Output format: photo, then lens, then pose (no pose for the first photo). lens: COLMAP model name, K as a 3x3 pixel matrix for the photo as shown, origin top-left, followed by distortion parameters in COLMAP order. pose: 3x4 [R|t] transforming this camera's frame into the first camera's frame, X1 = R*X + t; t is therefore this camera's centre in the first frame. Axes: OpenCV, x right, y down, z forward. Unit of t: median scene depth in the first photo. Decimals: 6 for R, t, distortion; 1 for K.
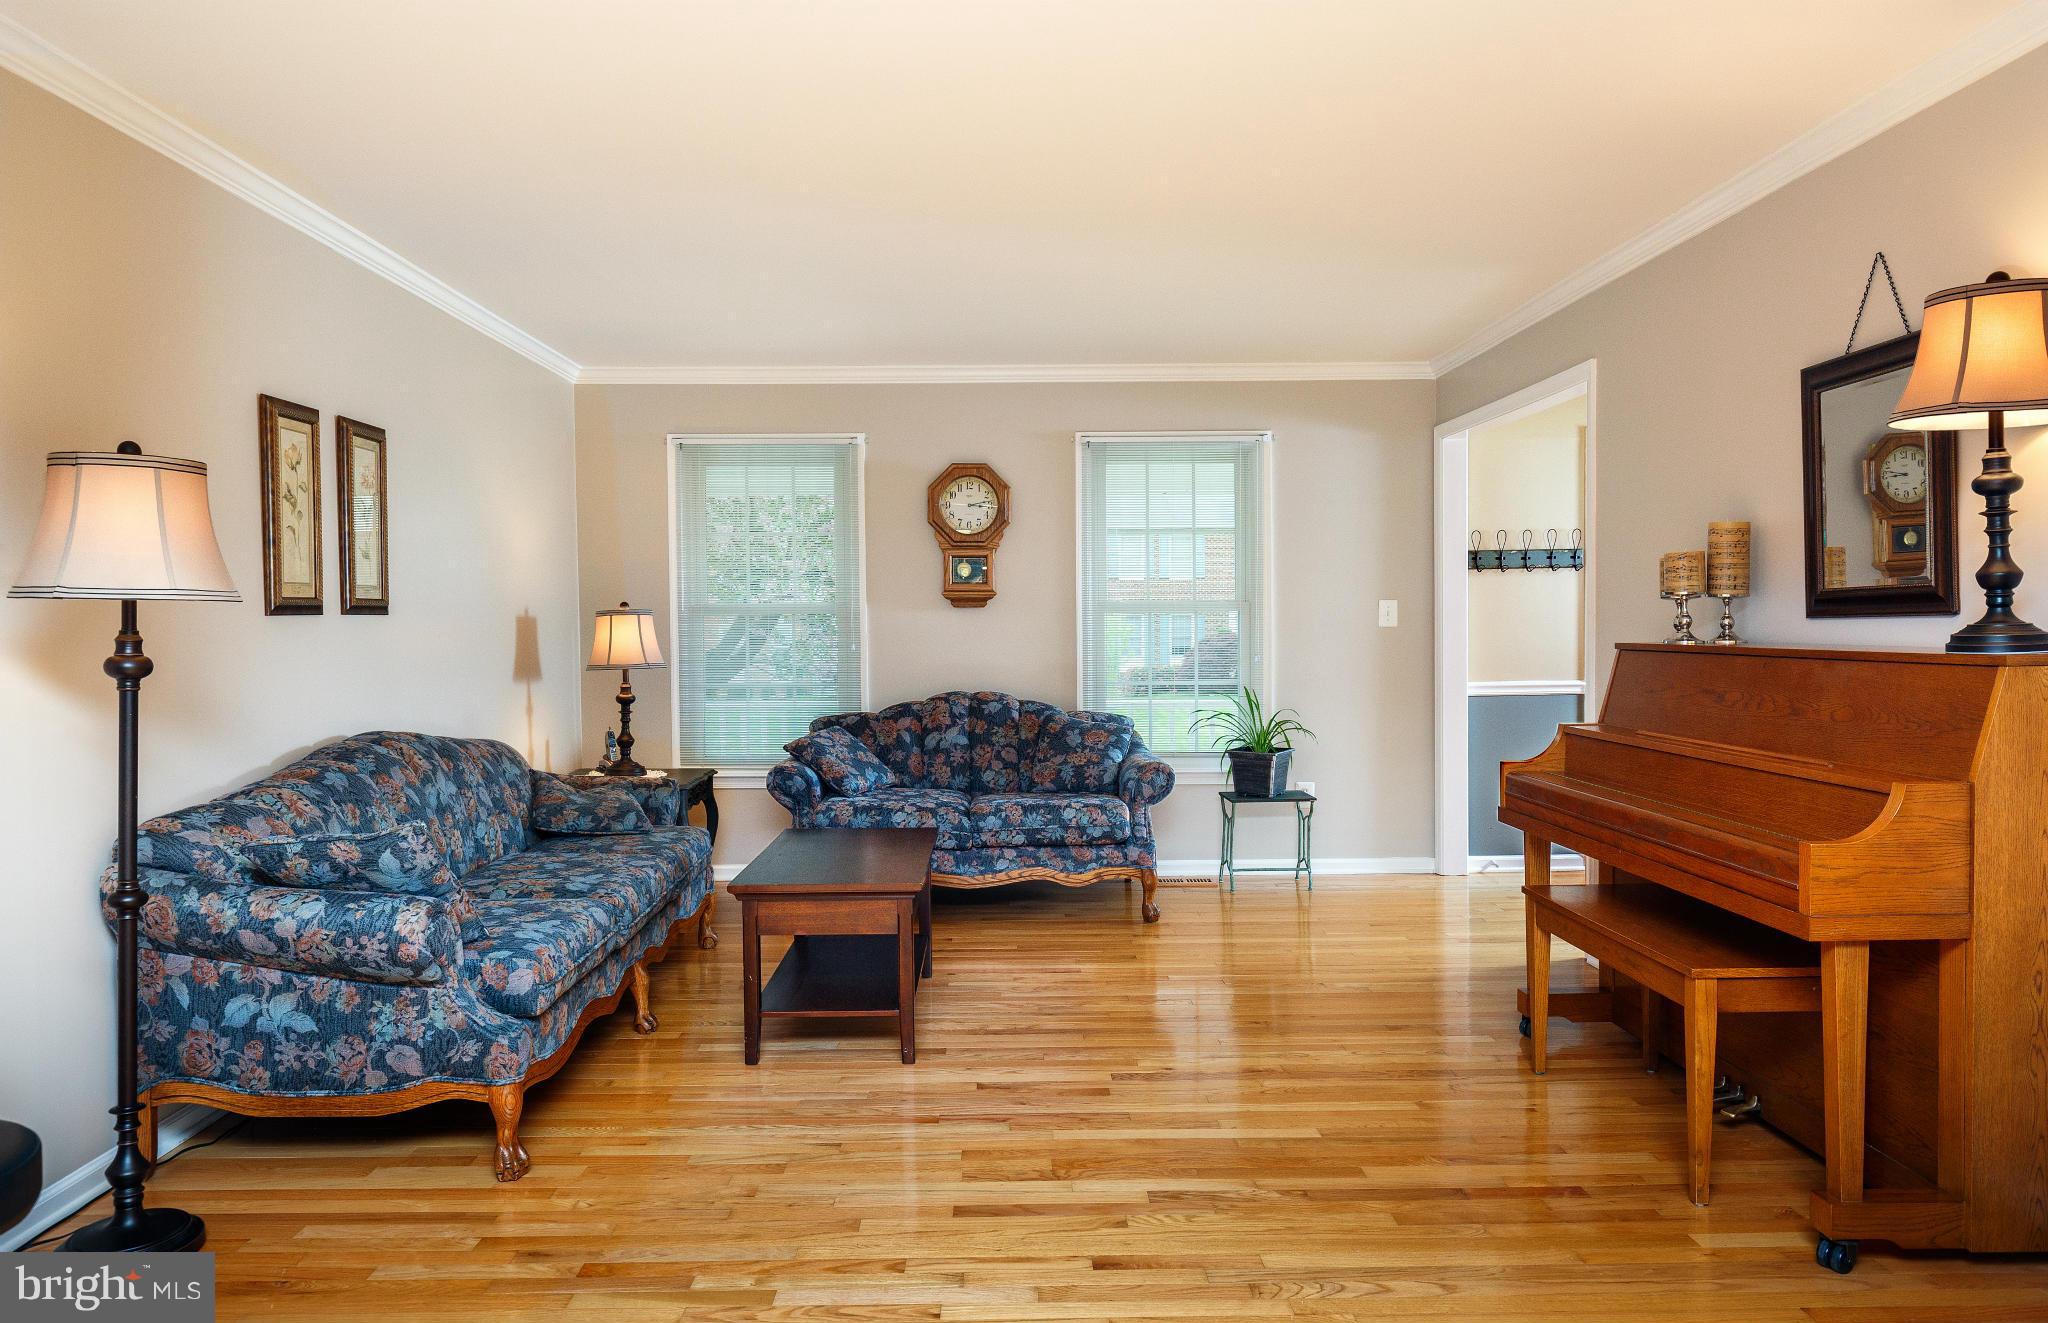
lens RADIAL K [[1222.5, 0, 1020.8], [0, 1222.5, 628.8], [0, 0, 1]] dist [-0.022913, -0.000644]
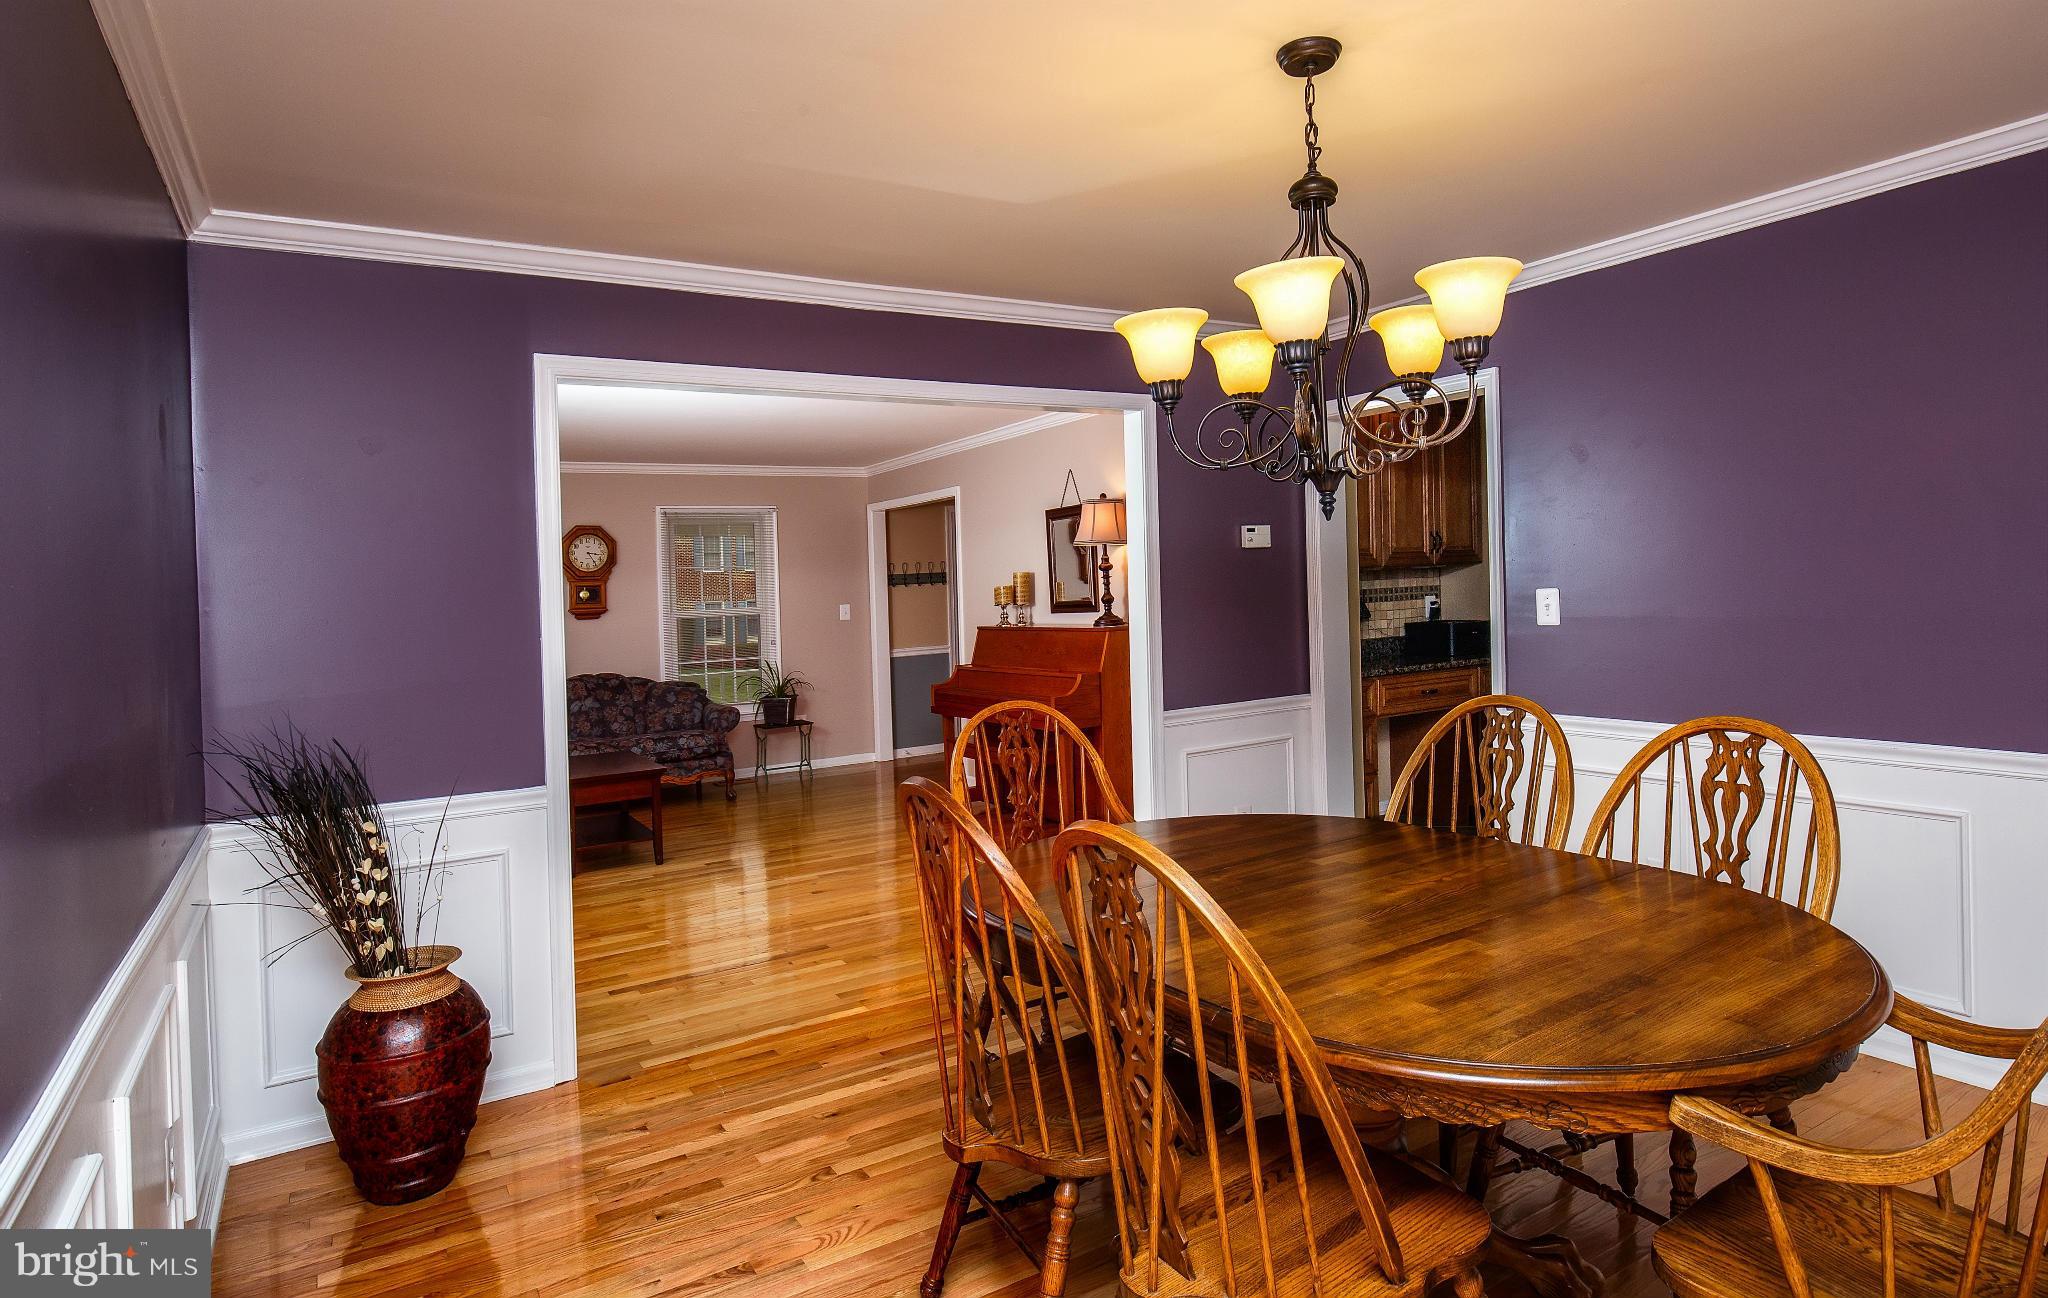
lens RADIAL K [[1117.7, 0, 1024.0], [0, 1117.7, 649.0], [0, 0, 1]] dist [0.000003, -0.000006]
pose [[0.856310, -0.053665, 0.513666, -0.337543], [0.037203, 0.998412, 0.042290, -0.021610], [-0.515120, -0.017103, 0.856948, -0.546188]]
